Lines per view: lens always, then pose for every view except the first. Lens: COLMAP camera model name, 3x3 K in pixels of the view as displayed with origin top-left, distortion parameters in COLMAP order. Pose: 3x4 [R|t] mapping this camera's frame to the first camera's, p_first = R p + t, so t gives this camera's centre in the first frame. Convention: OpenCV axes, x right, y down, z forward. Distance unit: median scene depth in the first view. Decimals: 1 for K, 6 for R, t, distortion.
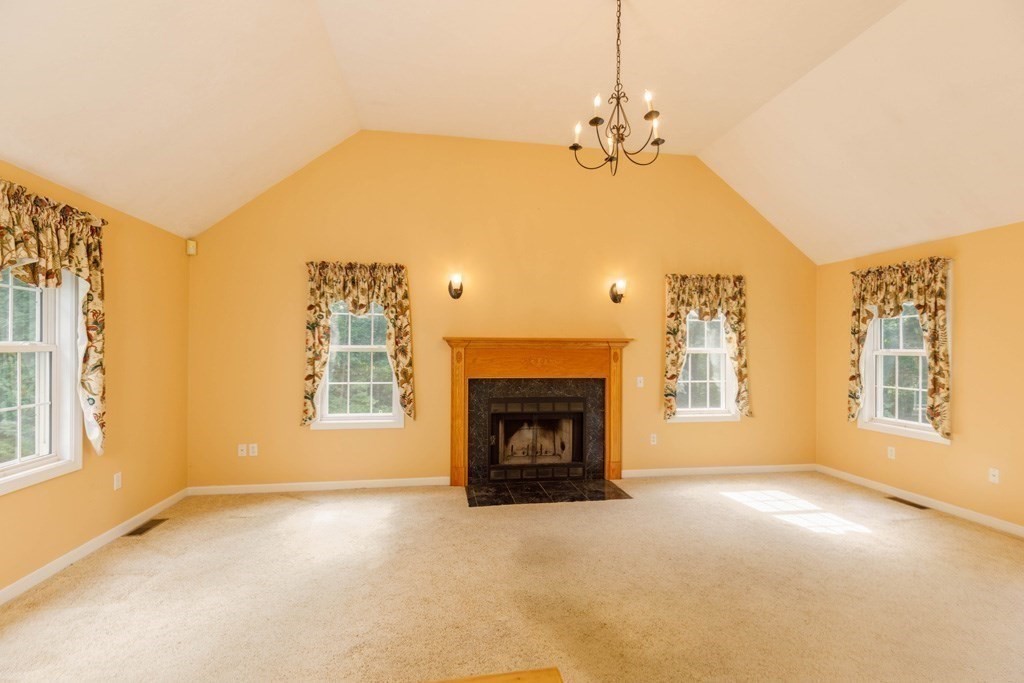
lens RADIAL K [[462.7, 0, 513.1], [0, 462.7, 350.1], [0, 0, 1]] dist [0.001392, 0.000515]
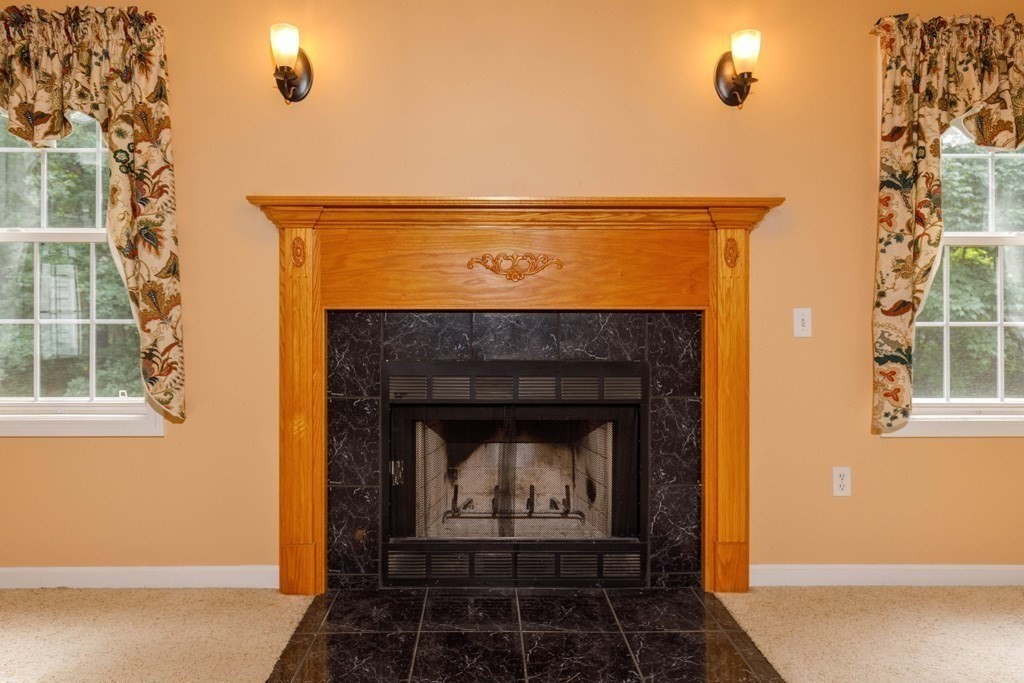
lens RADIAL K [[640.2, 0, 508.5], [0, 640.2, 305.5], [0, 0, 1]] dist [0.004424, 0.000224]
pose [[0.989967, -0.003359, -0.141257, 0.119066], [0.002451, 0.999975, -0.006605, 0.058811], [0.141276, 0.006193, 0.989951, 0.476192]]
